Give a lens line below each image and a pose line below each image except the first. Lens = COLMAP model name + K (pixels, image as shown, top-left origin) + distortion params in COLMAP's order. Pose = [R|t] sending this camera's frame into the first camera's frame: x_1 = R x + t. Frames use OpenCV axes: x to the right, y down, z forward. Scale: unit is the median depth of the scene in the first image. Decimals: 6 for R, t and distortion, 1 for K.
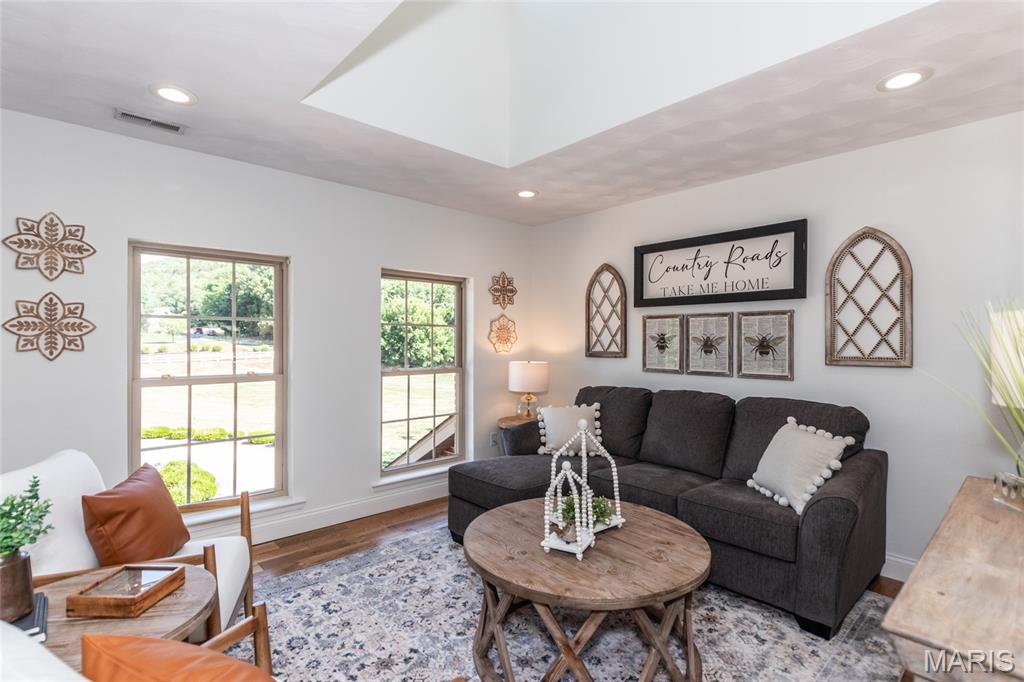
lens RADIAL K [[477.0, 0, 501.0], [0, 477.0, 336.2], [0, 0, 1]] dist [-0.003689, 0.000866]
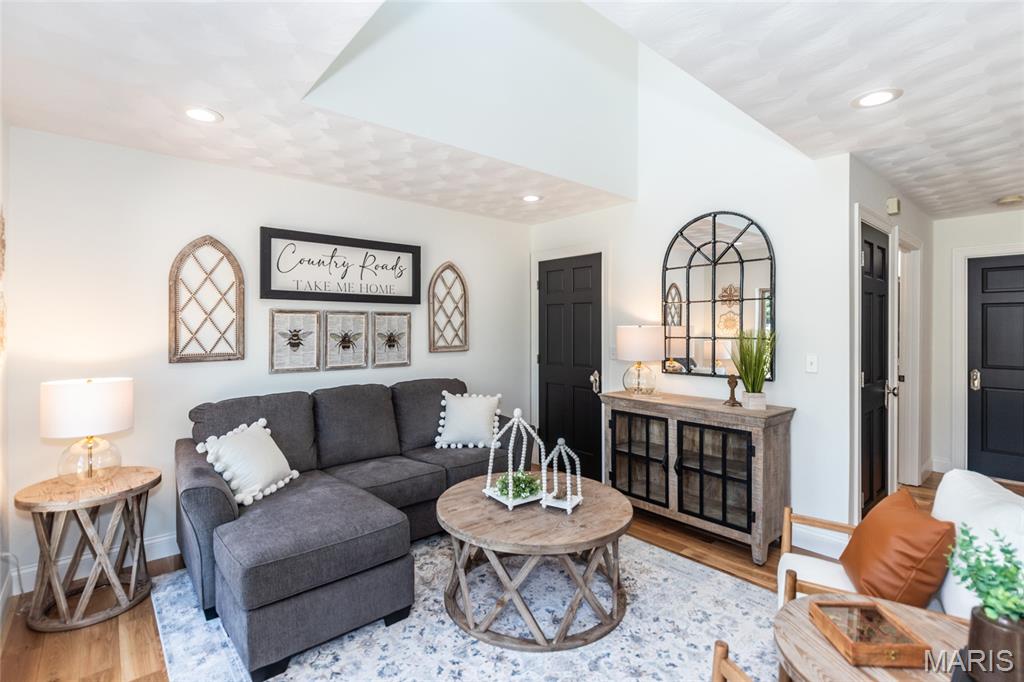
lens RADIAL K [[477.0, 0, 501.4], [0, 477.0, 337.1], [0, 0, 1]] dist [-0.003689, 0.000866]
pose [[0.030558, -0.007328, 0.999506, -0.601279], [0.005175, 0.999961, 0.007173, 0.004357], [-0.999520, 0.004953, 0.030595, 0.607319]]
